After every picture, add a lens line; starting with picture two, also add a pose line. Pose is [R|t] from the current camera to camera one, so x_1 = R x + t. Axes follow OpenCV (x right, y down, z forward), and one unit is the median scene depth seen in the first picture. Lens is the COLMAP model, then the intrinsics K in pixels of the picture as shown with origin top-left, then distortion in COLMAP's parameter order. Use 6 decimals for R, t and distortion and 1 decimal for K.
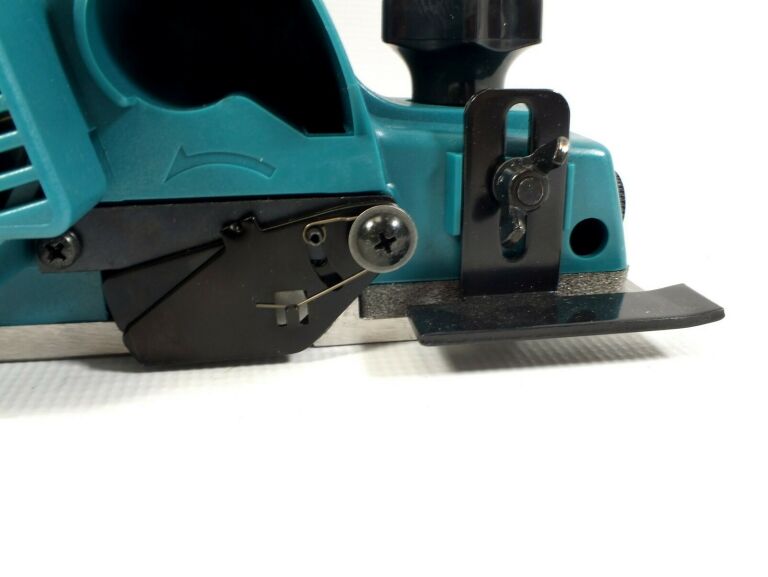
lens RADIAL K [[789.1, 0, 384.0], [0, 789.1, 288.5], [0, 0, 1]] dist [-0.119076, 0.236531]
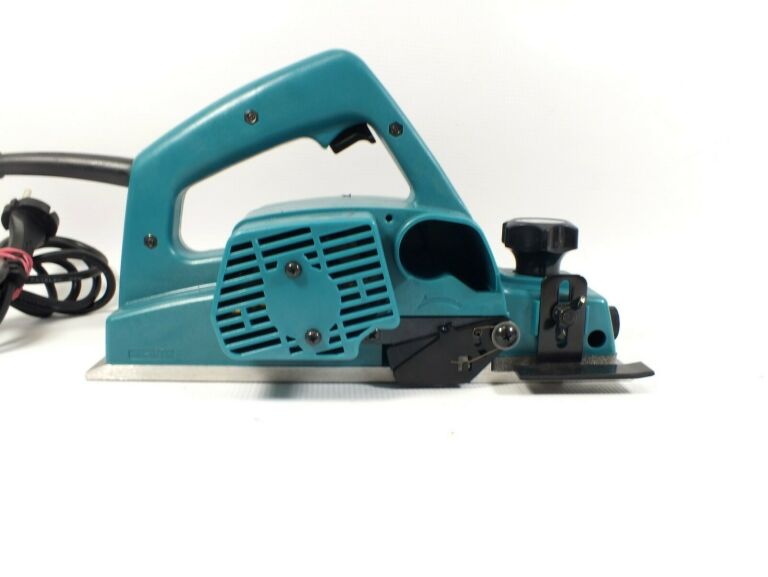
lens RADIAL K [[789.1, 0, 384.0], [0, 789.1, 288.5], [0, 0, 1]] dist [-0.119076, 0.236531]
pose [[0.995562, 0.035162, -0.087298, -0.156854], [-0.046390, 0.990412, -0.130121, 0.116595], [0.081885, 0.133593, 0.987648, -1.332707]]
